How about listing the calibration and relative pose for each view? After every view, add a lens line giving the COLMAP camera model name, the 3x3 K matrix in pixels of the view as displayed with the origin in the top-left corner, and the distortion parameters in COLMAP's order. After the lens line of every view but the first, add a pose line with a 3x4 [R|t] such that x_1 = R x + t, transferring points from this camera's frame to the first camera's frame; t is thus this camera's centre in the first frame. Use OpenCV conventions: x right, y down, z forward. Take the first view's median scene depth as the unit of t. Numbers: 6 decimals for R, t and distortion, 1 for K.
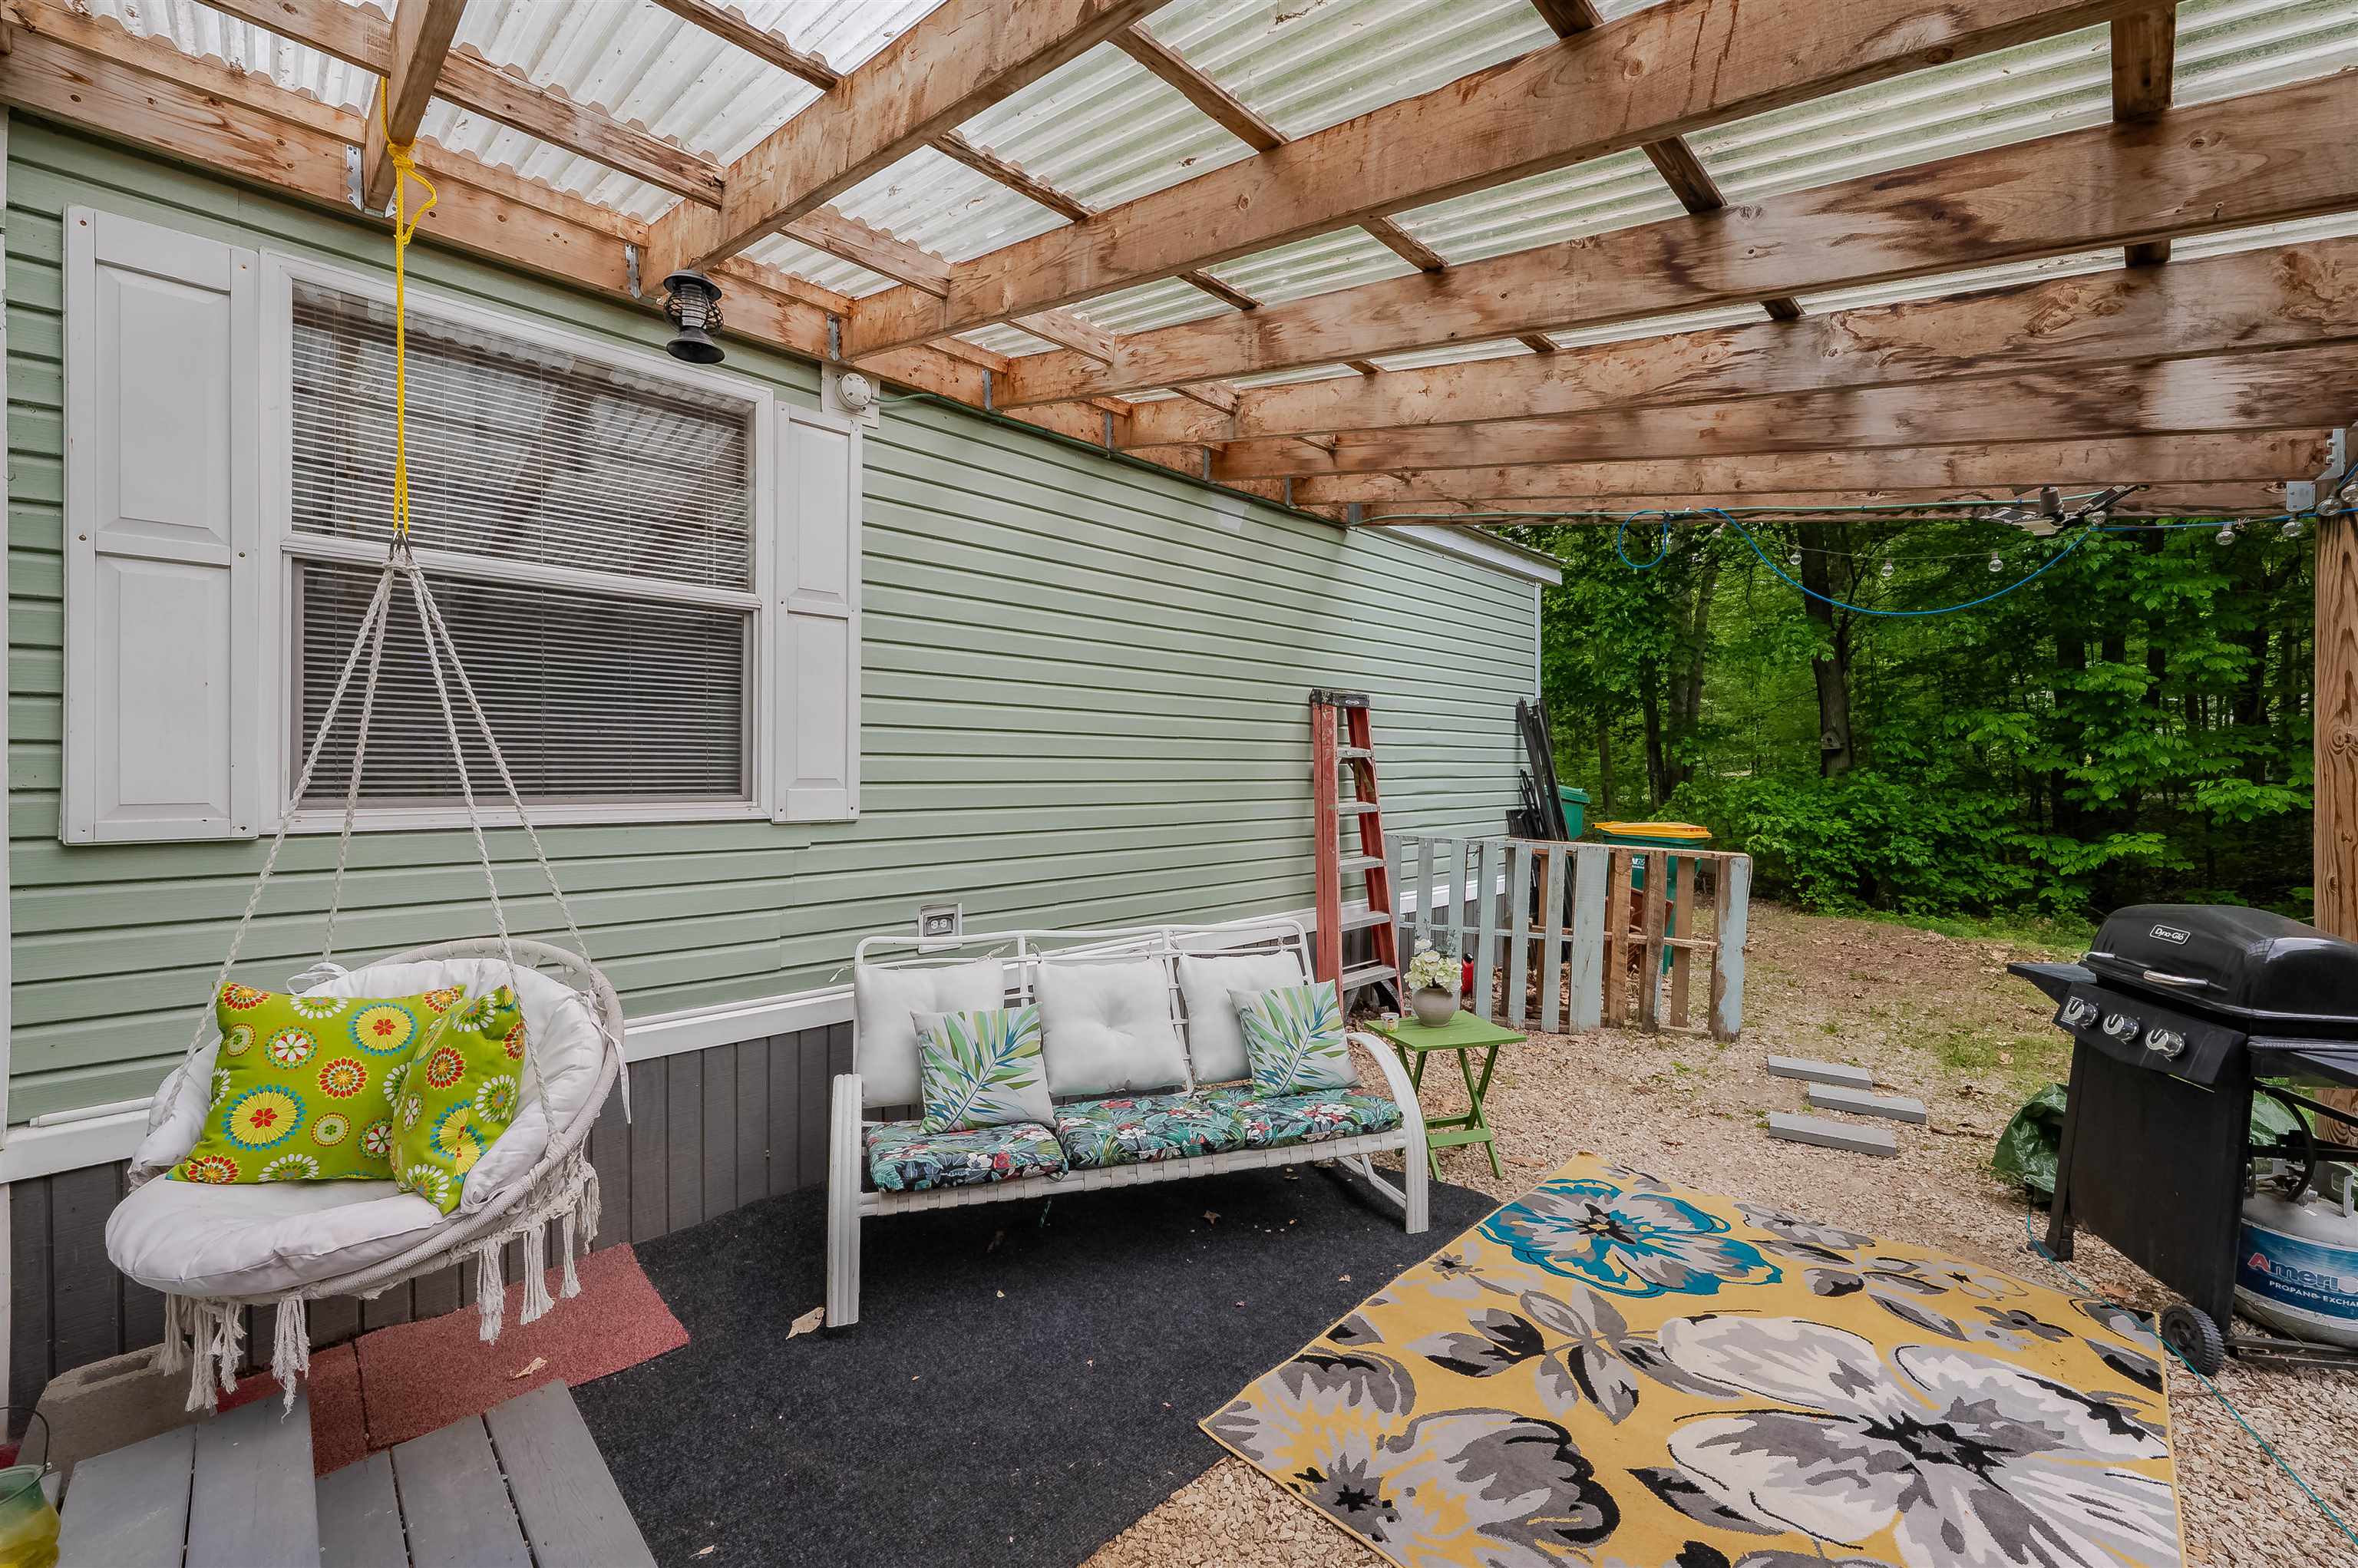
lens RADIAL K [[945.9, 0, 1175.2], [0, 945.9, 769.2], [0, 0, 1]] dist [-0.000481, -0.000091]
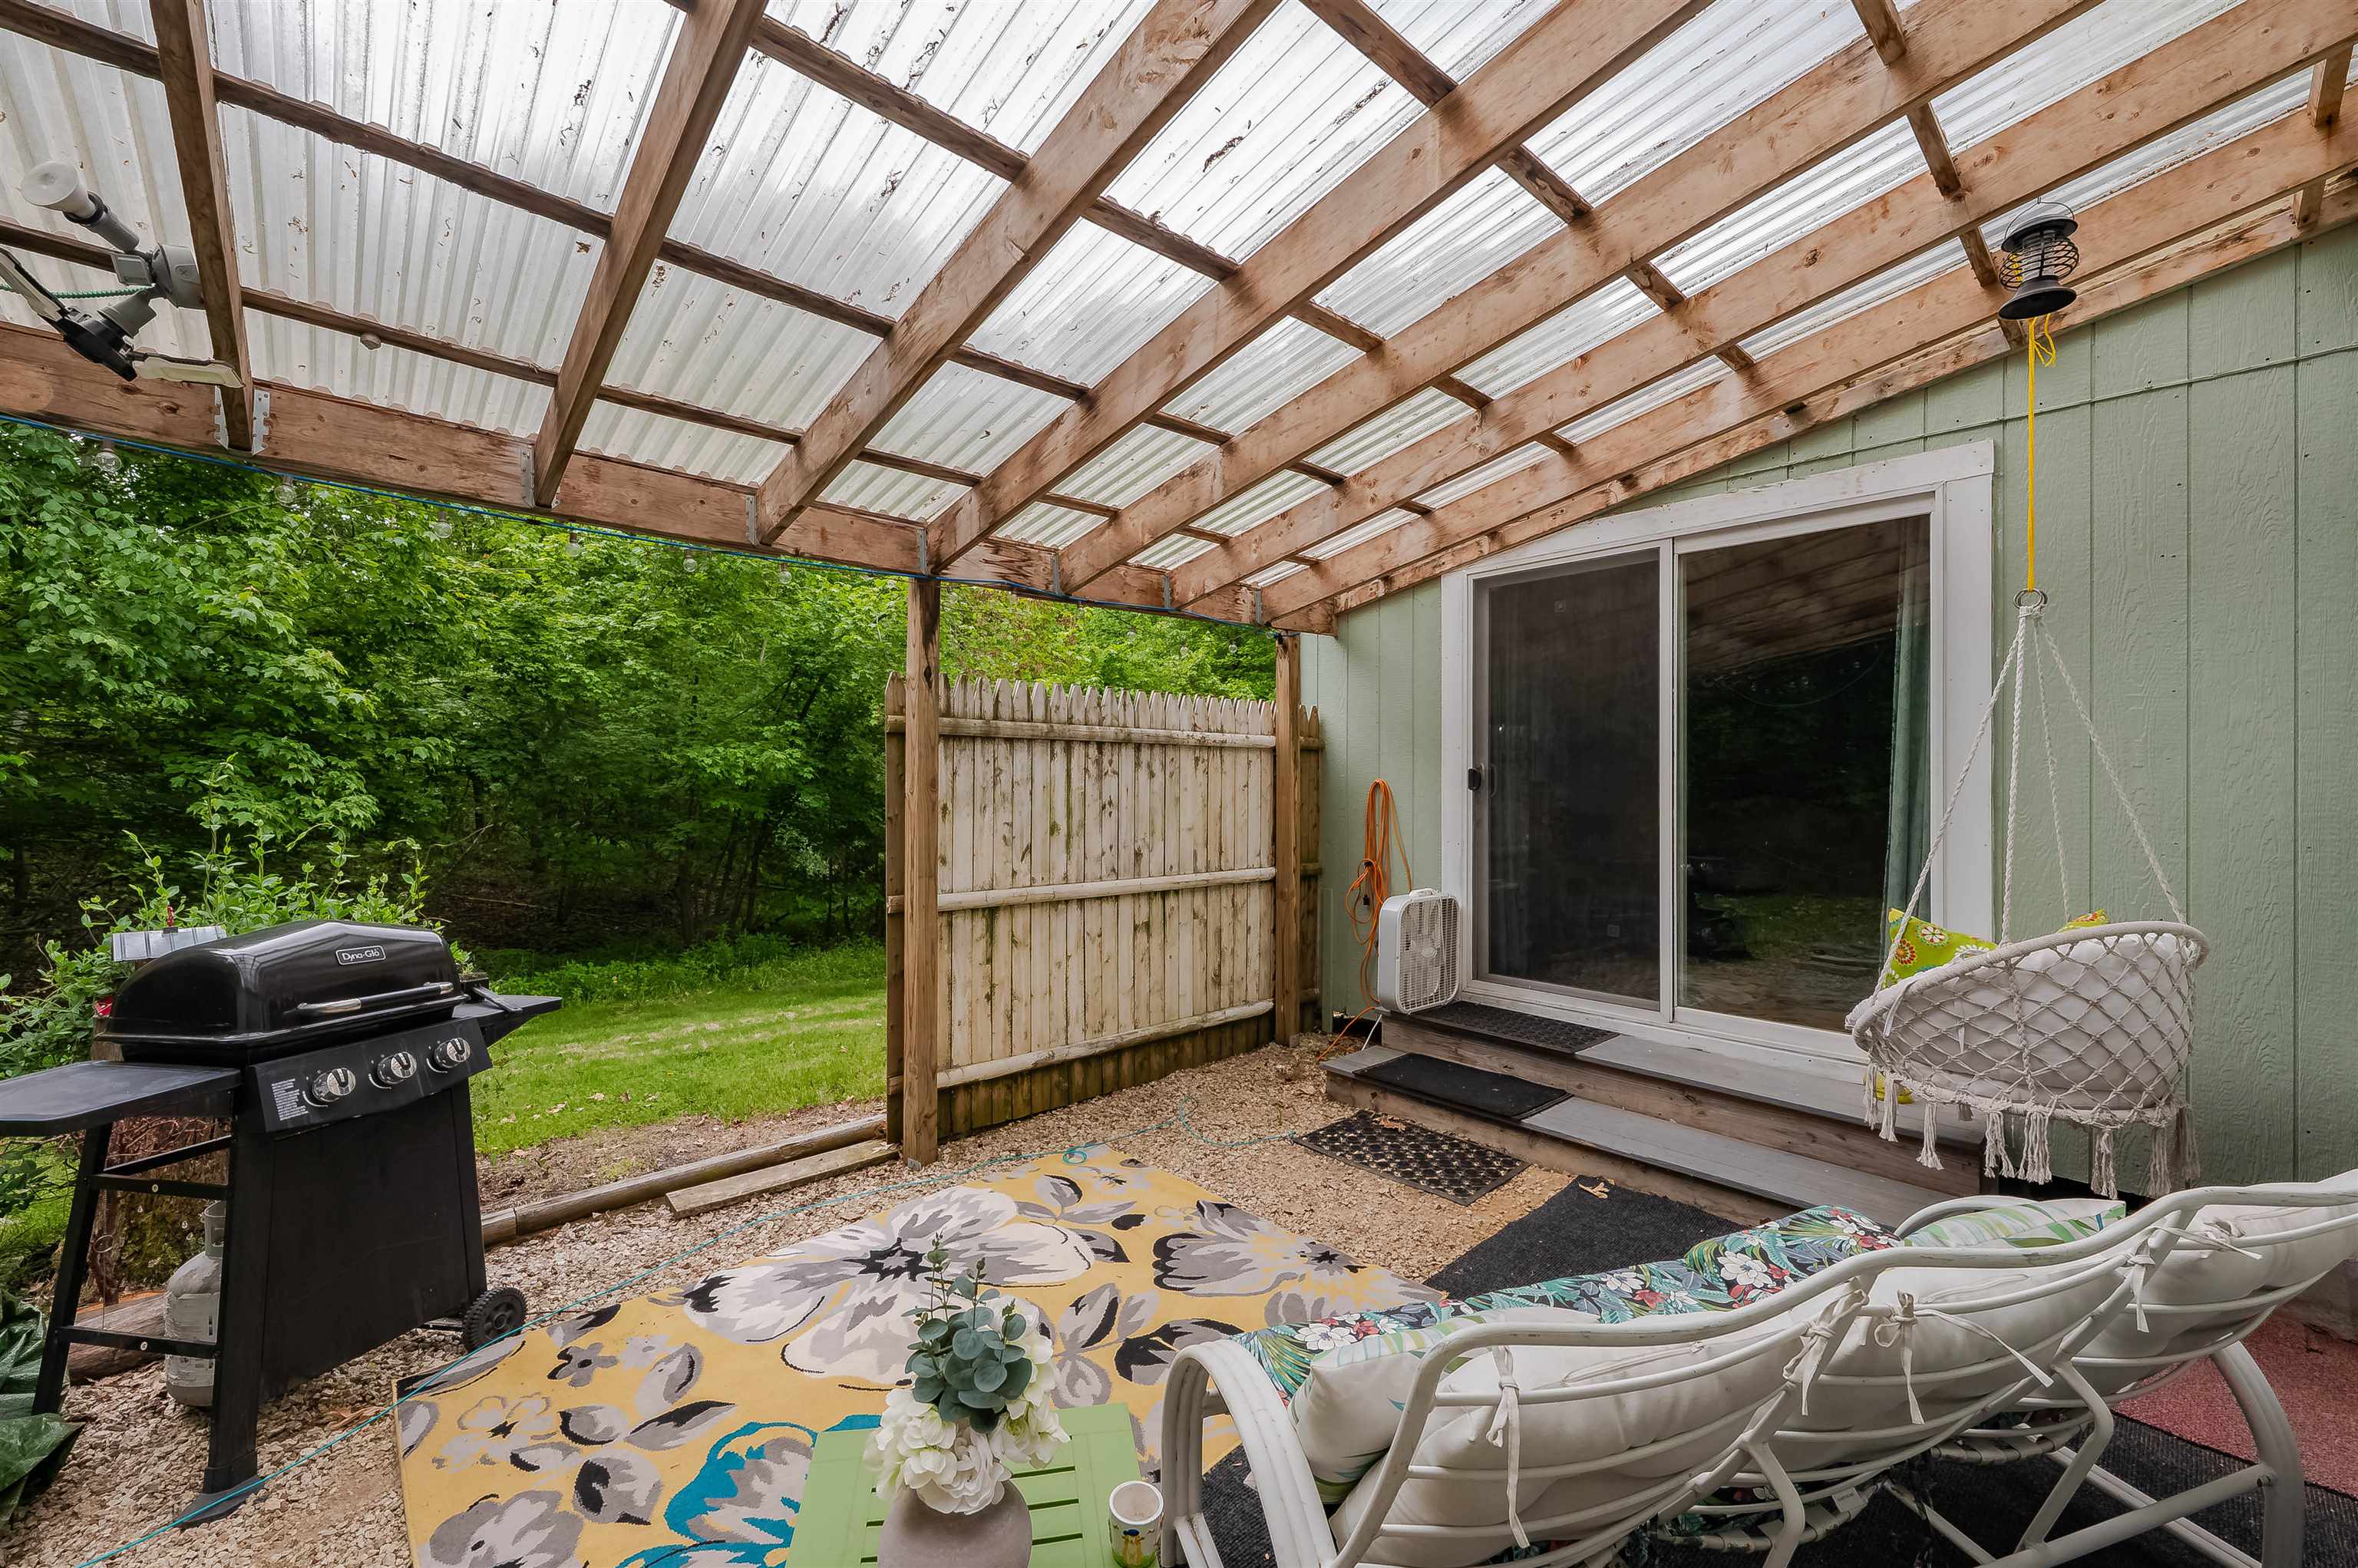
lens RADIAL K [[945.9, 0, 1175.2], [0, 945.9, 769.2], [0, 0, 1]] dist [-0.000481, -0.000091]
pose [[-0.999666, 0.002337, 0.025744, 0.326190], [0.001937, 0.999877, -0.015549, 0.024992], [-0.025777, -0.015494, -0.999548, 2.121119]]
